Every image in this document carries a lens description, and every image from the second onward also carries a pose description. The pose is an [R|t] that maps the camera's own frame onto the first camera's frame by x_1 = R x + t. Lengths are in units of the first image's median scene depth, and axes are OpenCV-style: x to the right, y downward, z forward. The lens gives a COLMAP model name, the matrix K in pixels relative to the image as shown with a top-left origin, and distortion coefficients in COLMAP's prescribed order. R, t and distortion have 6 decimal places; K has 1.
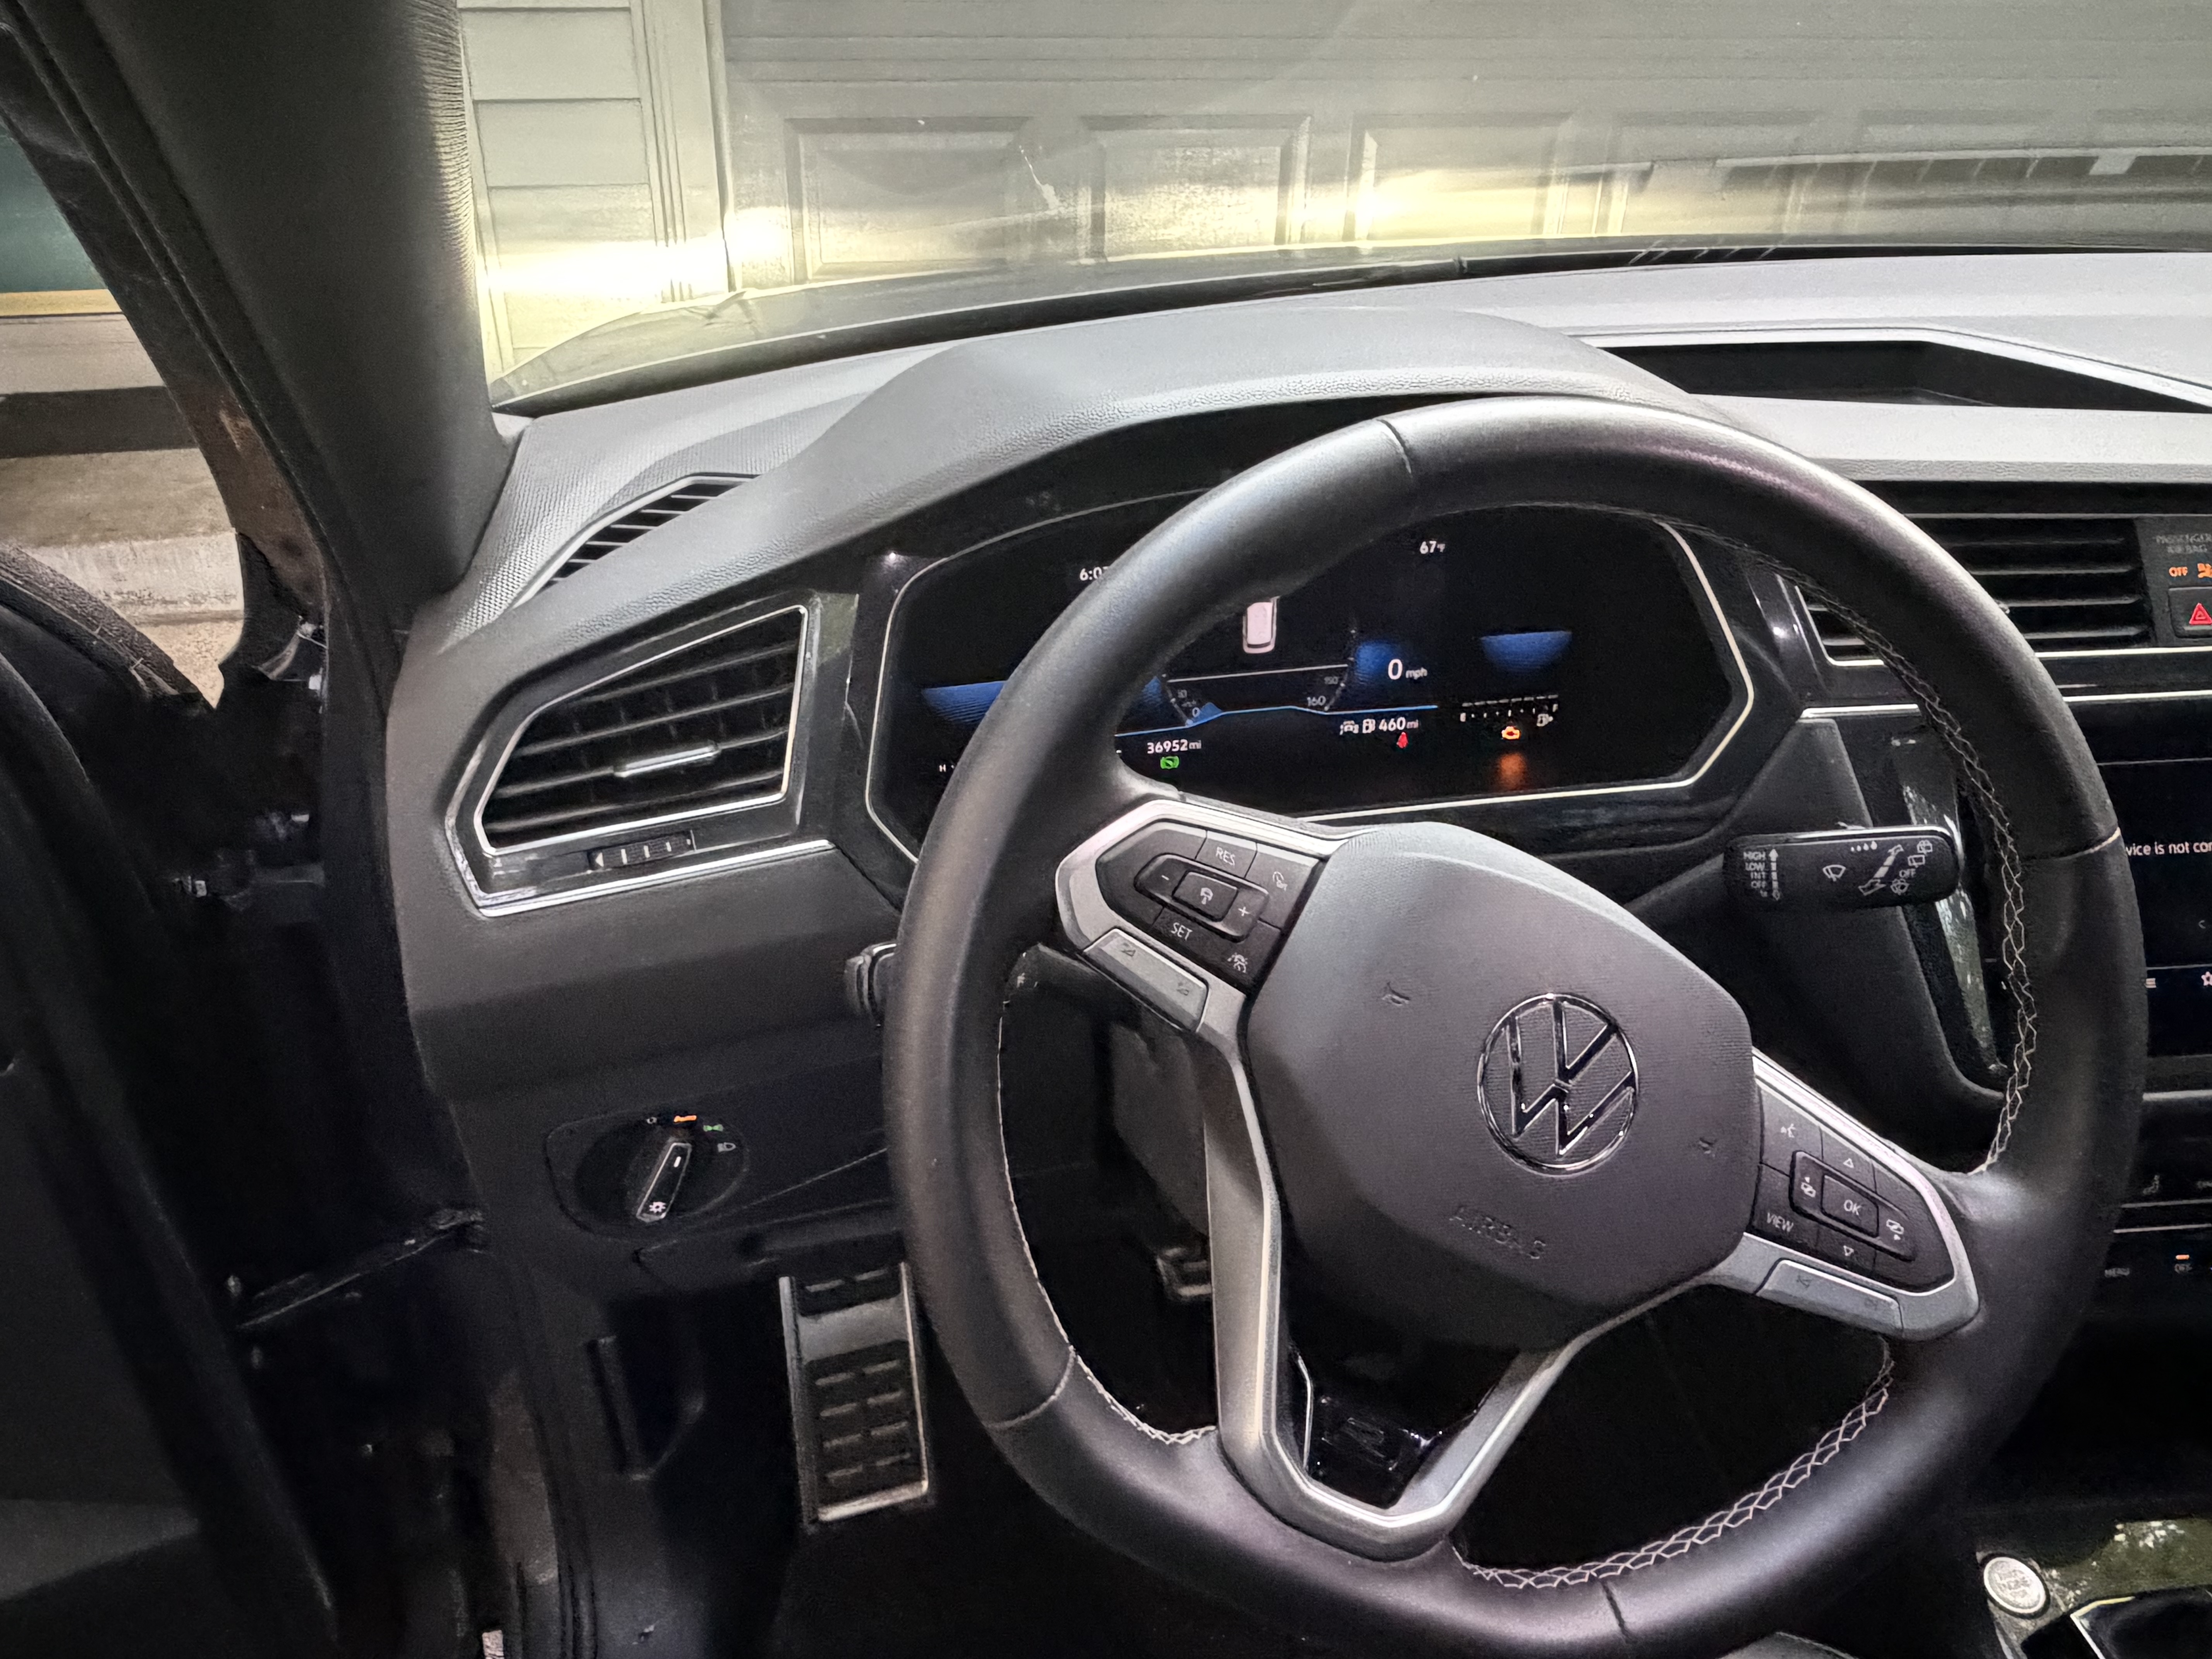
lens RADIAL K [[1530.2, 0, 1106.0], [0, 1530.2, 829.5], [0, 0, 1]] dist [0.002864, 0.000739]
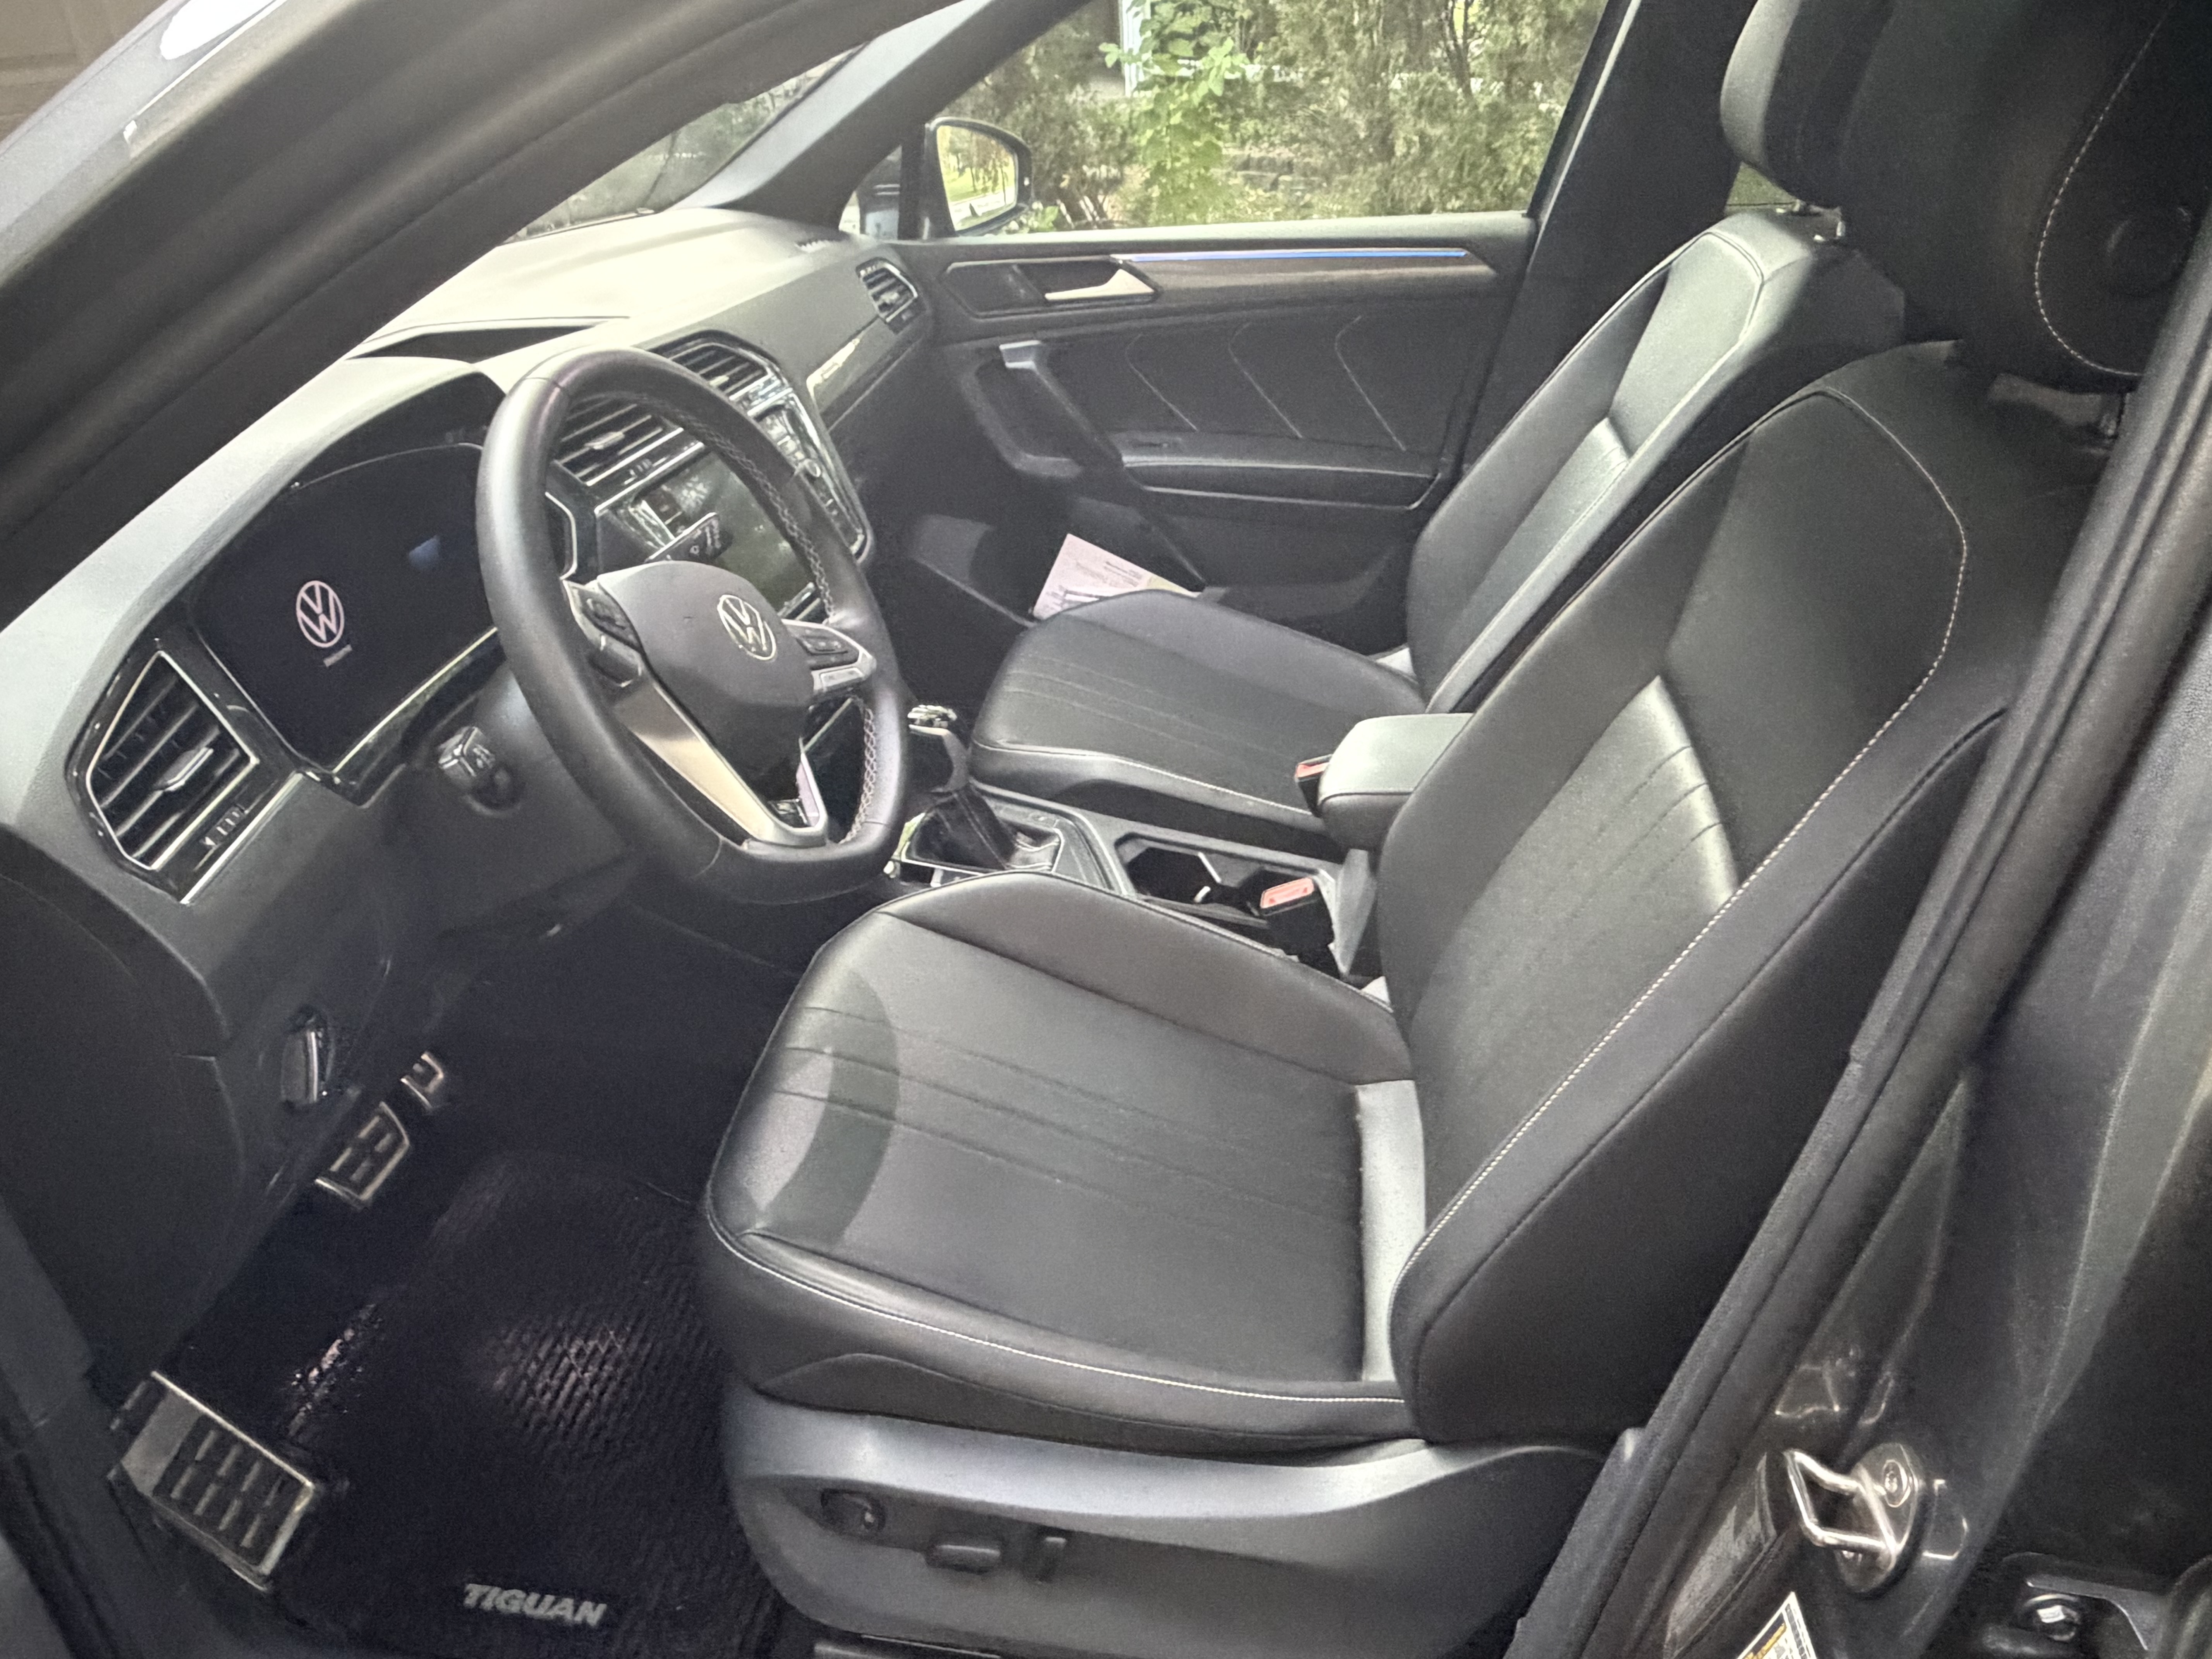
lens RADIAL K [[1606.6, 0, 1106.0], [0, 1606.6, 829.5], [0, 0, 1]] dist [-0.000033, 0.000006]
pose [[0.308693, -0.467656, 0.828255, -1.041937], [0.506472, 0.817885, 0.273038, 0.019654], [-0.805105, 0.335203, 0.489330, -0.300906]]
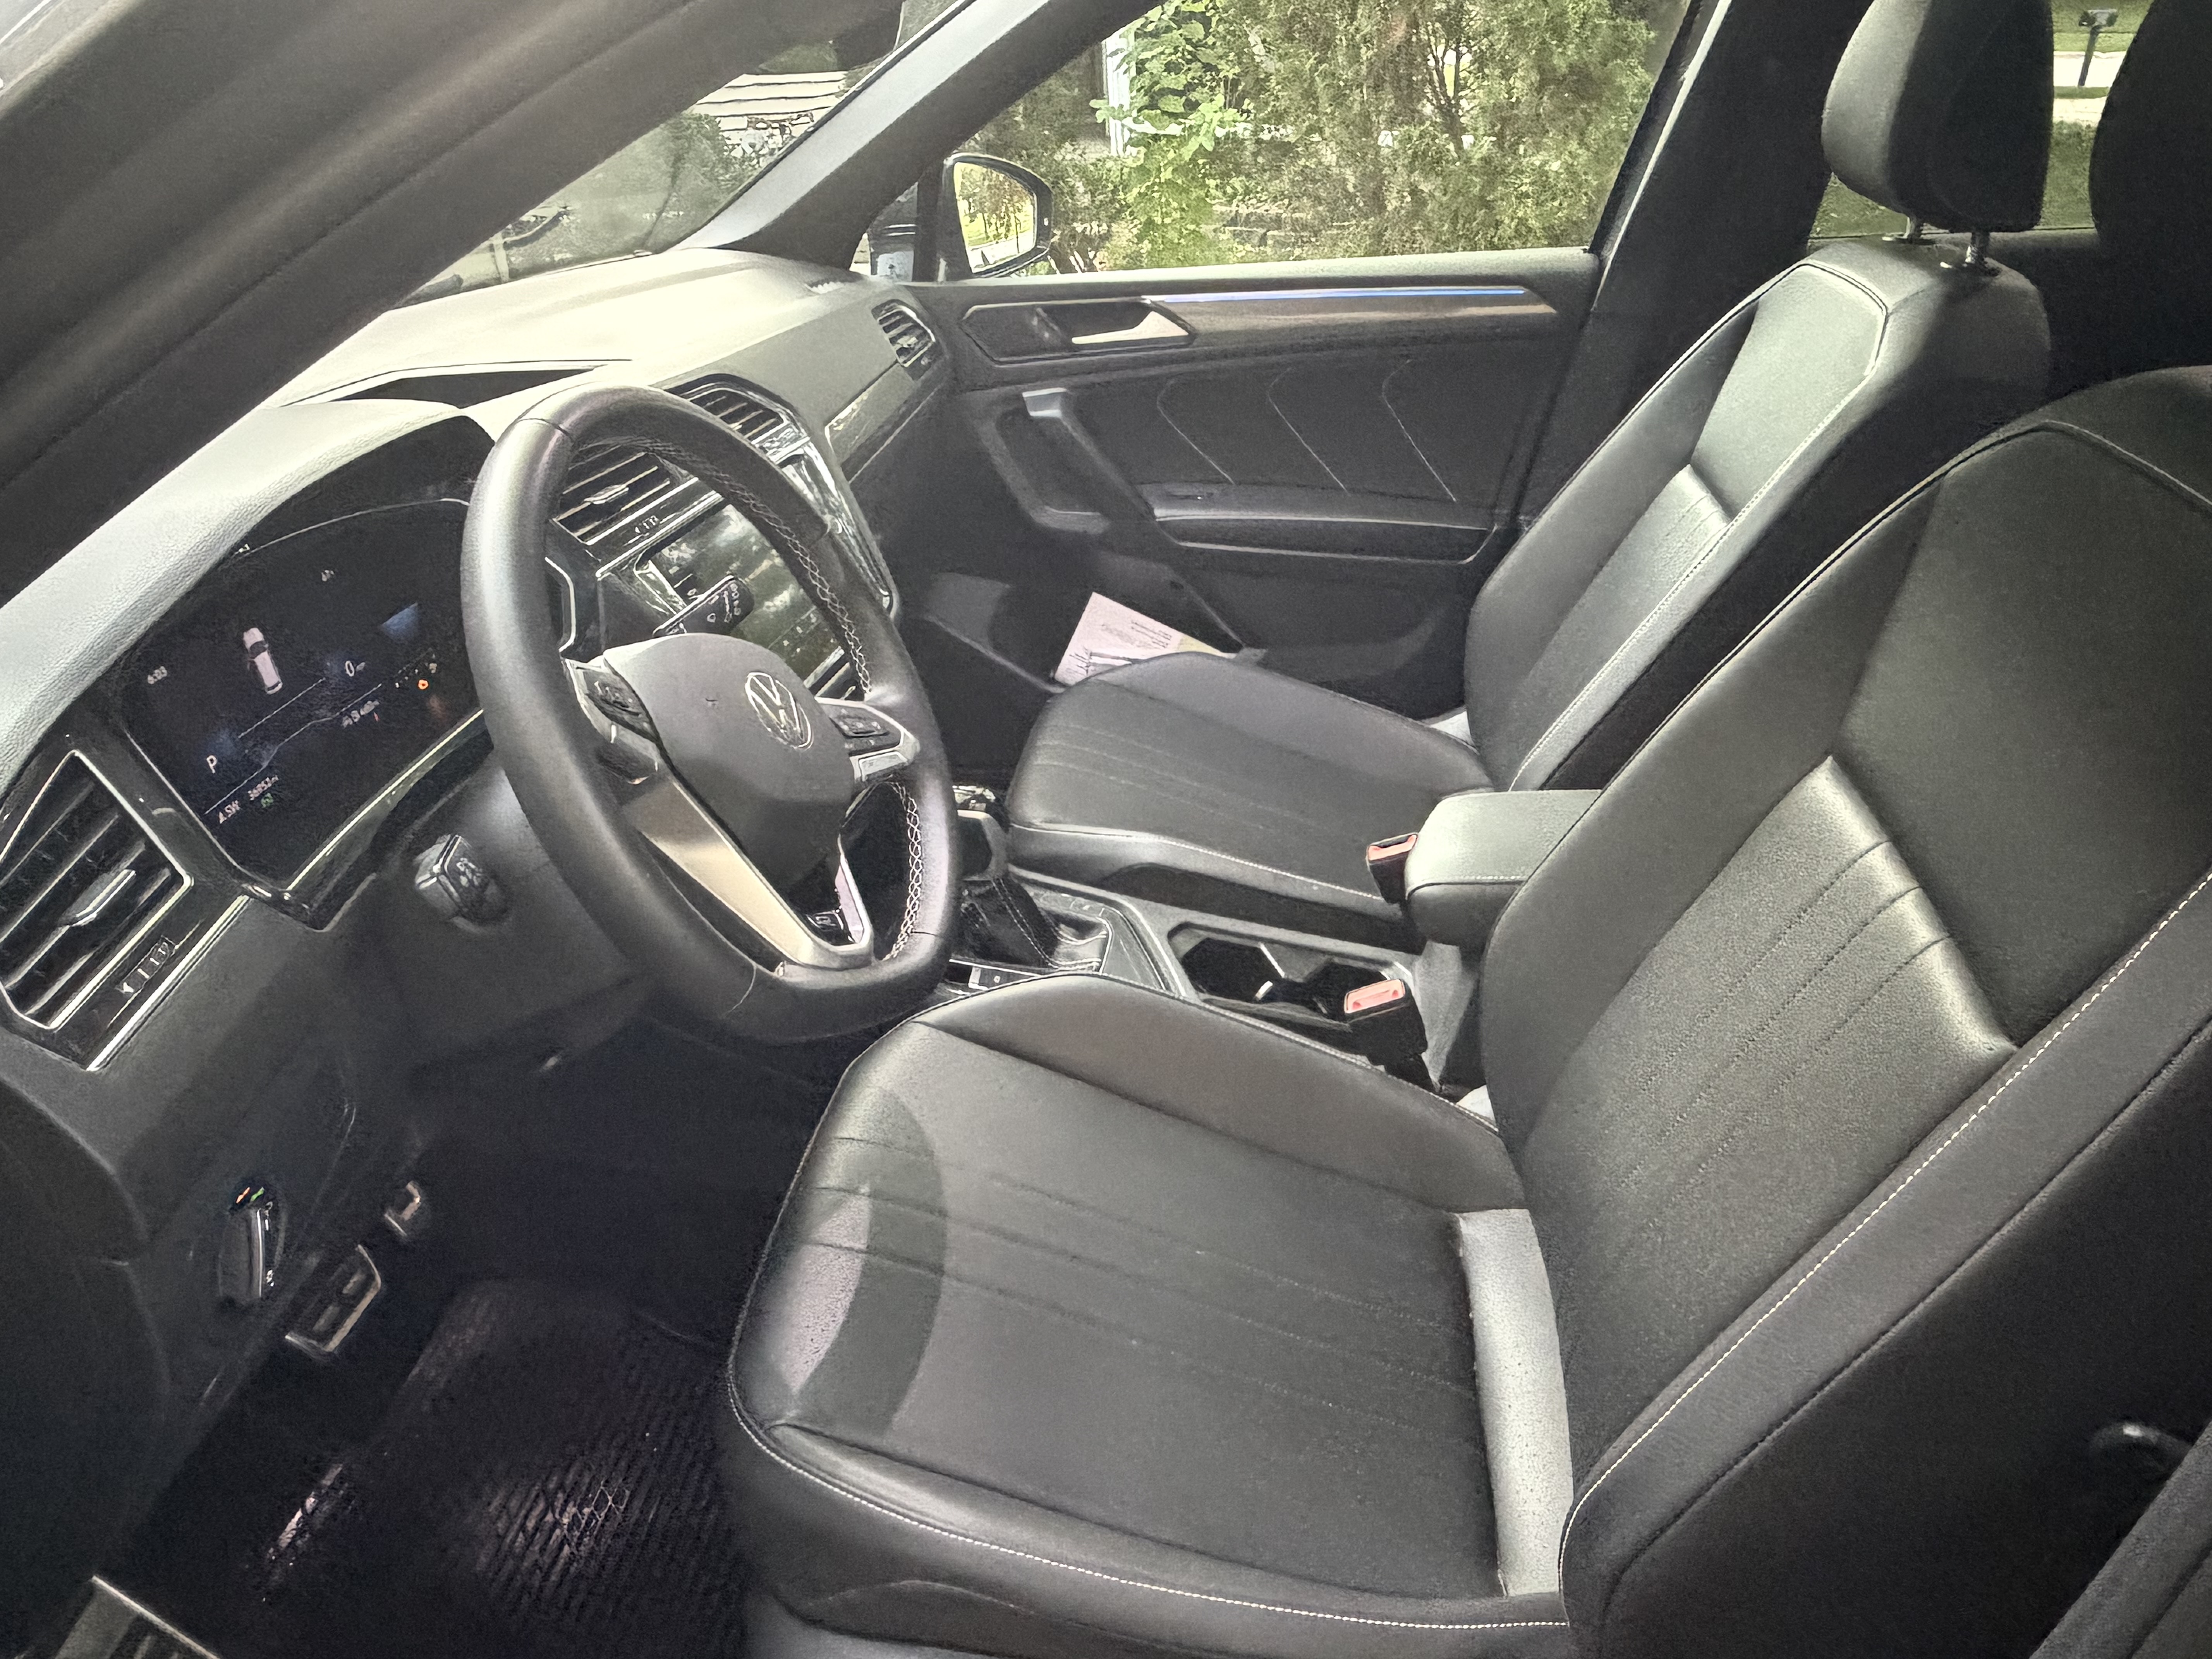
lens RADIAL K [[1606.6, 0, 1106.0], [0, 1606.6, 829.5], [0, 0, 1]] dist [-0.000033, 0.000006]
pose [[0.296408, -0.442754, 0.846234, -0.863354], [0.511175, 0.822001, 0.251027, -0.004262], [-0.806748, 0.358167, 0.469972, -0.138545]]
